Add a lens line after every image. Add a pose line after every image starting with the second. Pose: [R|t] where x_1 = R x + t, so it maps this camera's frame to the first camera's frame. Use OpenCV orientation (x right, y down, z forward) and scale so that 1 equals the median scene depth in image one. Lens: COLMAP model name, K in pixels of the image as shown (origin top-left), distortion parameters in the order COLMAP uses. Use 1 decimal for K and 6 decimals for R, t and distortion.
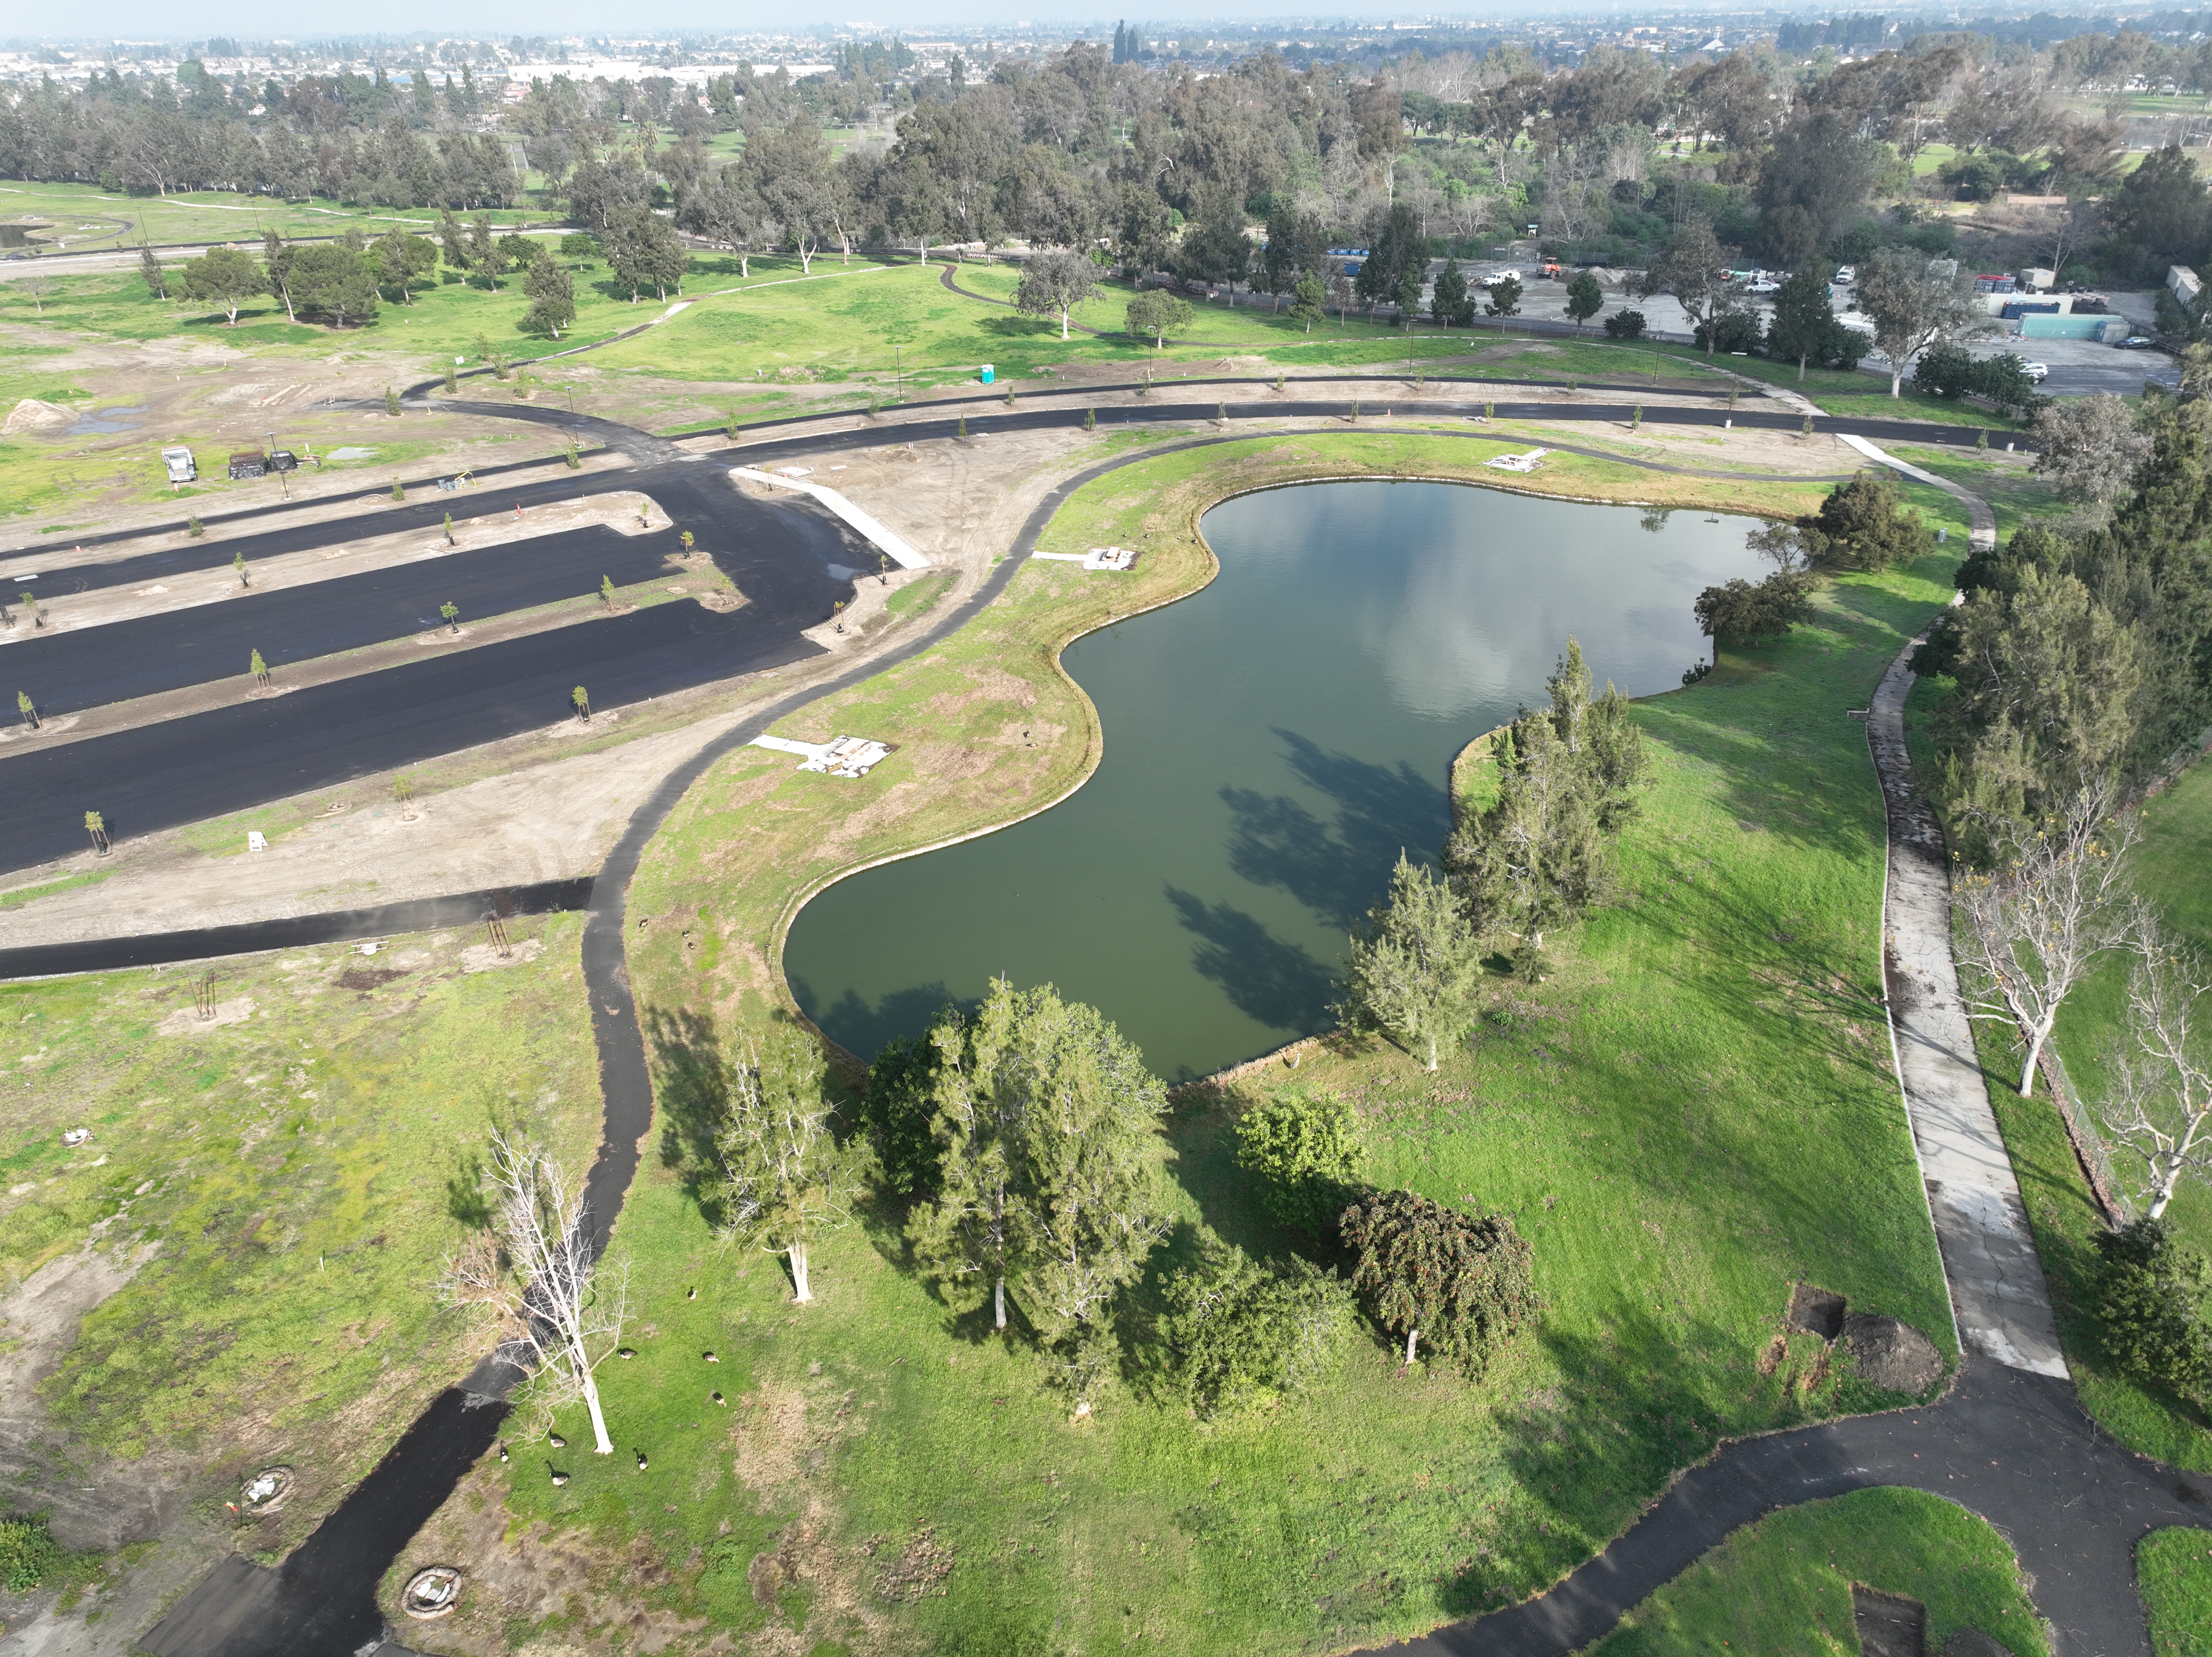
lens RADIAL K [[1559.9, 0, 1104.6], [0, 1559.9, 818.7], [0, 0, 1]] dist [-0.002659, 0.019847]
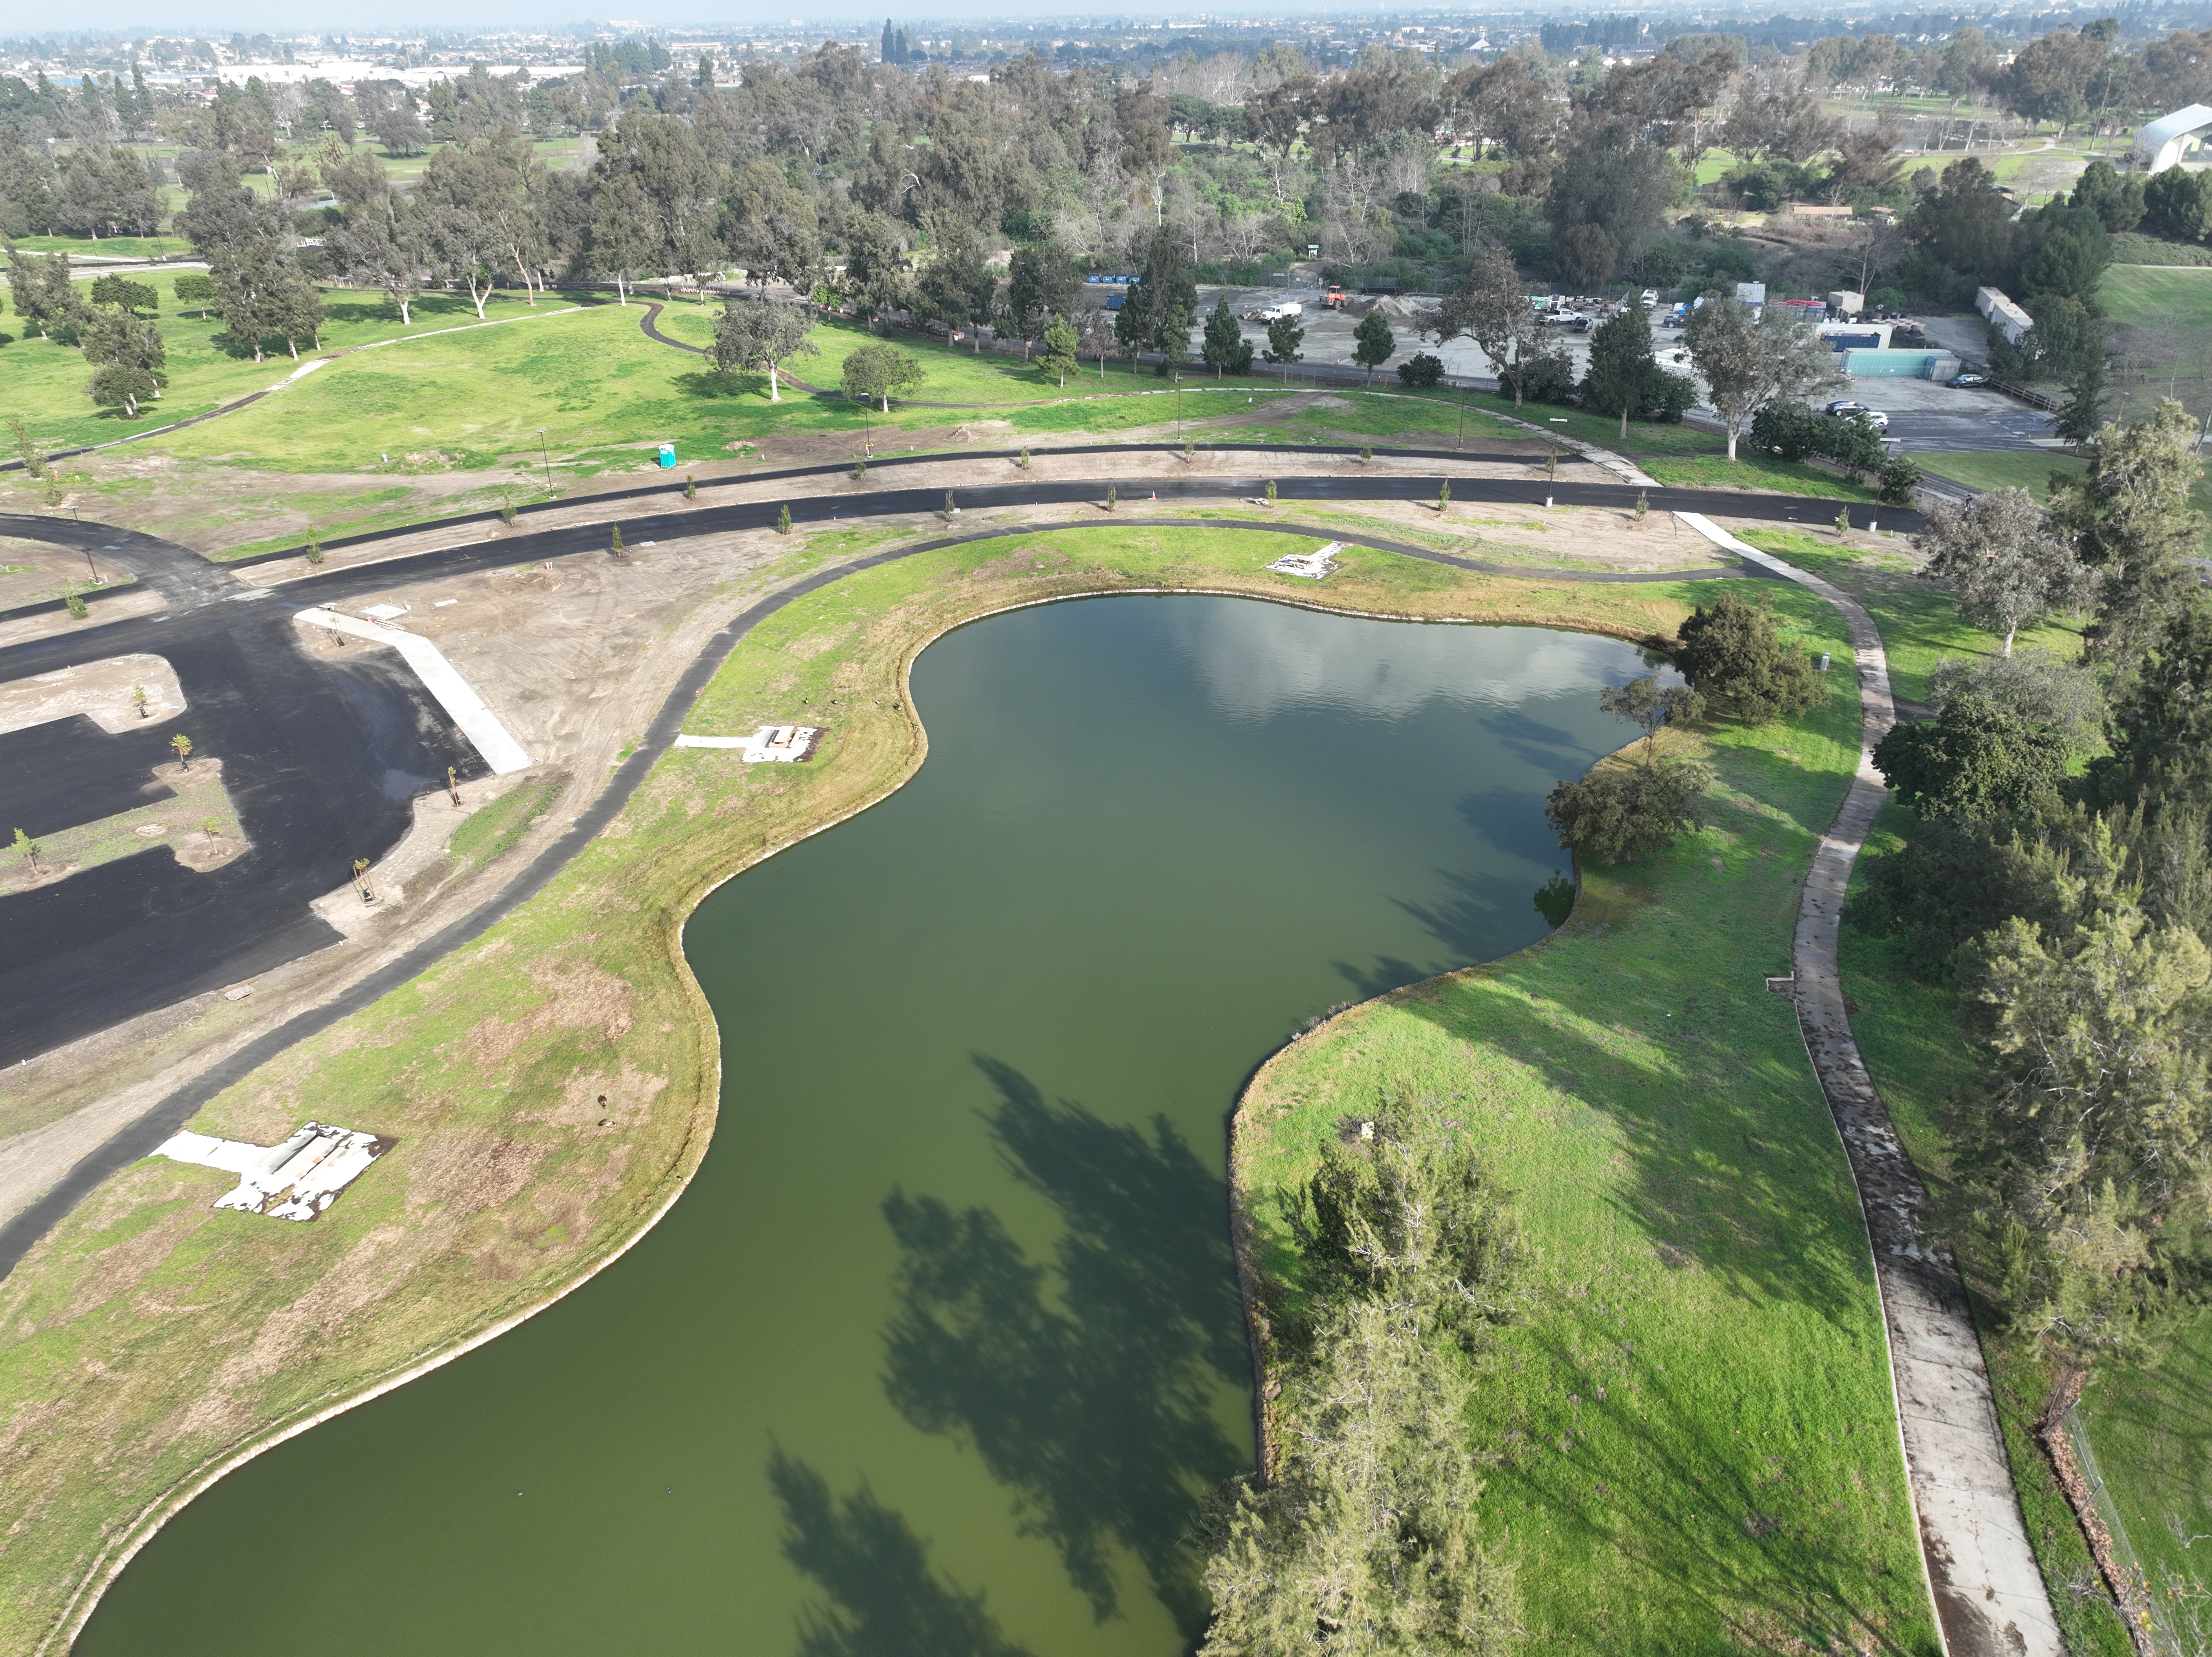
lens RADIAL K [[1559.9, 0, 1105.6], [0, 1559.9, 818.0], [0, 0, 1]] dist [-0.002659, 0.019847]
pose [[0.992055, -0.056838, 0.112234, 0.060535], [0.056816, 0.998379, 0.003404, -0.104647], [-0.112245, 0.003000, 0.993676, 0.200932]]
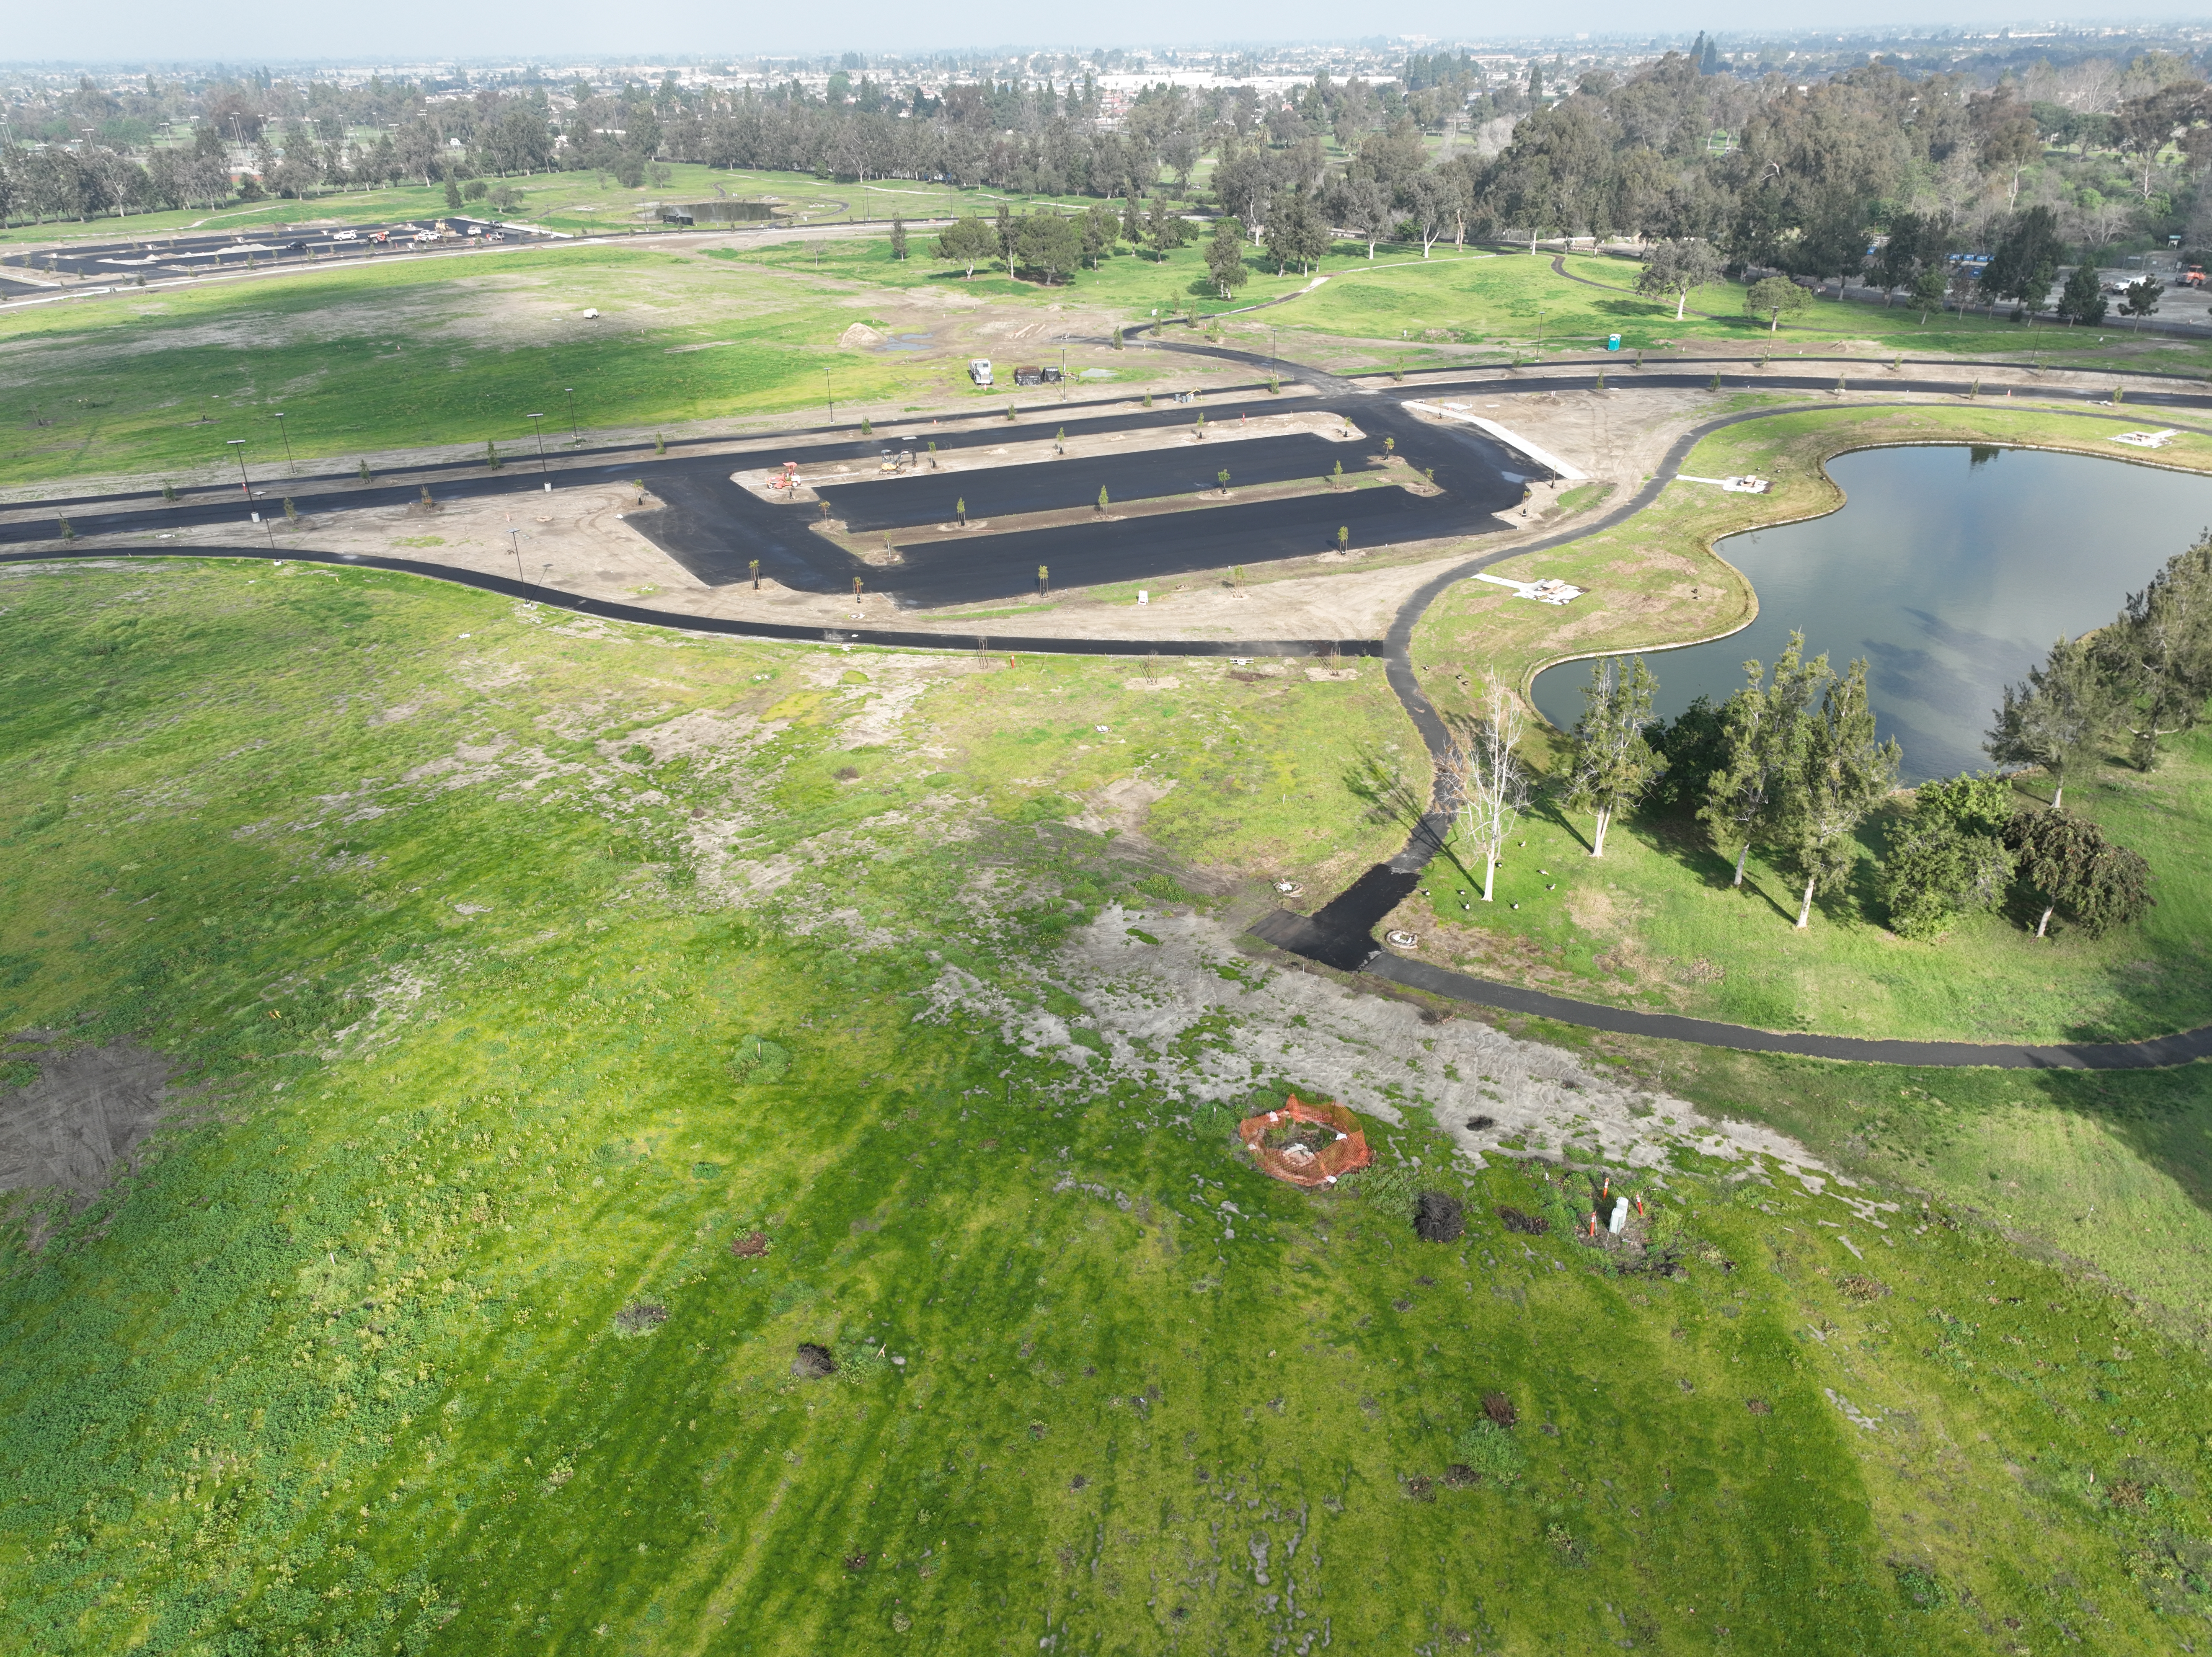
lens RADIAL K [[1559.9, 0, 1100.8], [0, 1559.9, 814.7], [0, 0, 1]] dist [-0.002659, 0.019847]
pose [[0.951627, 0.135686, -0.275674, -0.085657], [-0.138012, 0.990369, 0.011040, 0.113436], [0.274517, 0.027541, 0.961188, -0.221479]]
